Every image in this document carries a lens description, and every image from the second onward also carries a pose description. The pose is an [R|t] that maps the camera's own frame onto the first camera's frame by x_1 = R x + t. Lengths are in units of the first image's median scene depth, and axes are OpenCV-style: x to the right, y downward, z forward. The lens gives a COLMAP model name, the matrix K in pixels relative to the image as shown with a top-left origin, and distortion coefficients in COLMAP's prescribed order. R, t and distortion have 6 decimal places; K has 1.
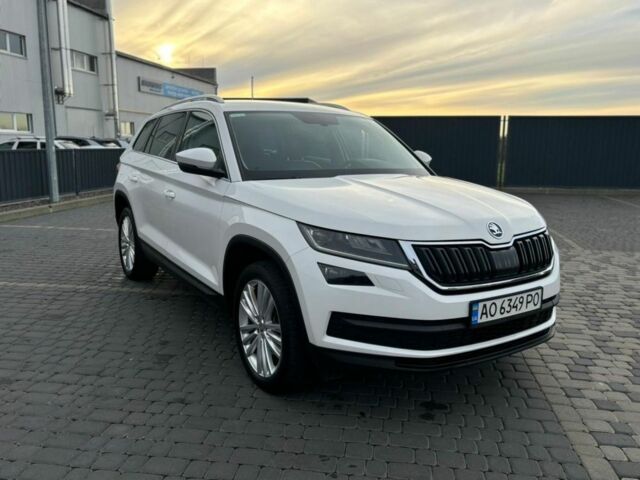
lens RADIAL K [[544.4, 0, 320.0], [0, 544.4, 240.0], [0, 0, 1]] dist [0.013999, 0.016377]
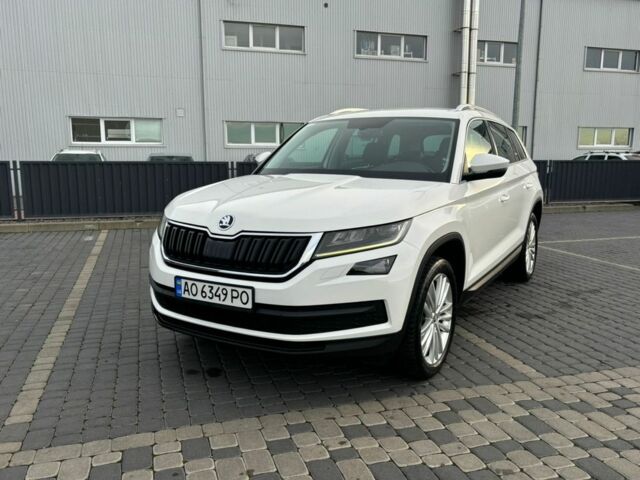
lens RADIAL K [[534.1, 0, 320.0], [0, 534.1, 240.0], [0, 0, 1]] dist [0.046020, -0.011399]
pose [[0.441095, 0.129572, -0.888058, 1.297288], [-0.152905, 0.985905, 0.067901, -0.080395], [0.884339, 0.105838, 0.454690, 0.672457]]
